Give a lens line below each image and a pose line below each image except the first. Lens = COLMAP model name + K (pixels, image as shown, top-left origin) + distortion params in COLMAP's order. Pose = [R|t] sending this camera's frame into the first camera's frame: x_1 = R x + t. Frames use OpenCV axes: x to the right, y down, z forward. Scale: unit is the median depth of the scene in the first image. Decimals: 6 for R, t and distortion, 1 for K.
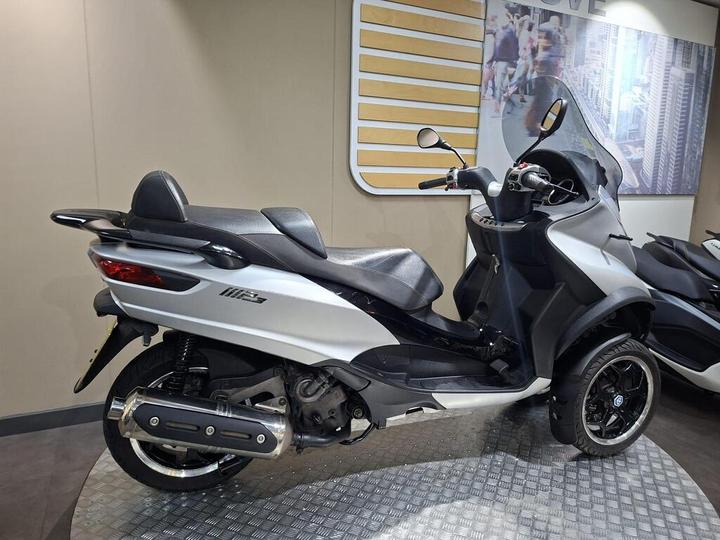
lens RADIAL K [[514.9, 0, 356.9], [0, 514.9, 272.1], [0, 0, 1]] dist [0.034842, -0.038137]
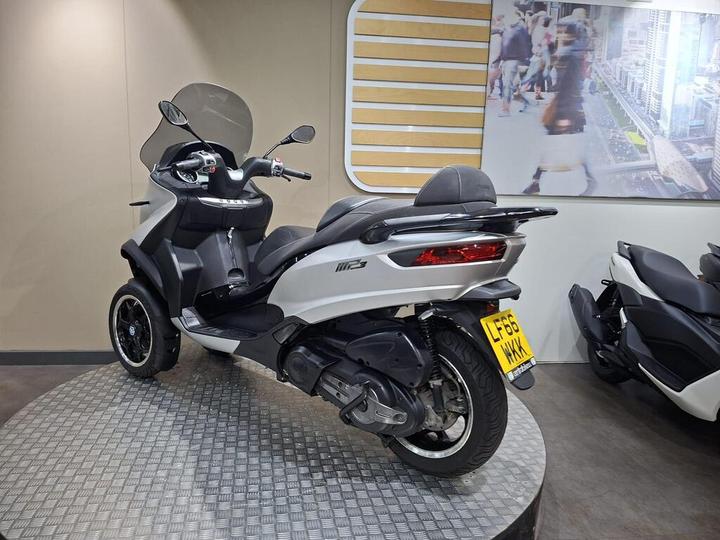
lens RADIAL K [[509.3, 0, 356.5], [0, 509.3, 276.0], [0, 0, 1]] dist [0.038906, -0.043885]
pose [[0.938602, 0.061718, -0.339437, 0.360318], [-0.069869, 0.997486, -0.011833, 0.036985], [0.337854, 0.034822, 0.940554, -0.007182]]
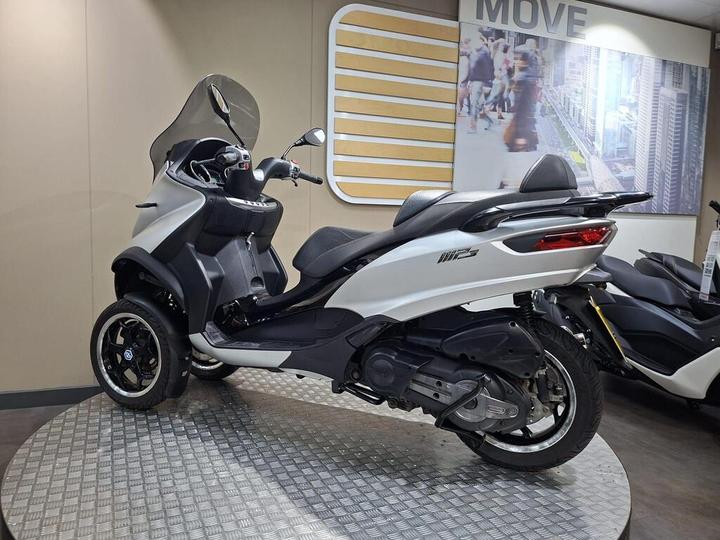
lens RADIAL K [[509.3, 0, 350.2], [0, 509.3, 277.2], [0, 0, 1]] dist [0.038906, -0.043885]
pose [[0.994525, 0.012055, -0.103798, 0.136134], [-0.020799, 0.996285, -0.083573, 0.083674], [0.102404, 0.085274, 0.991081, -0.026486]]
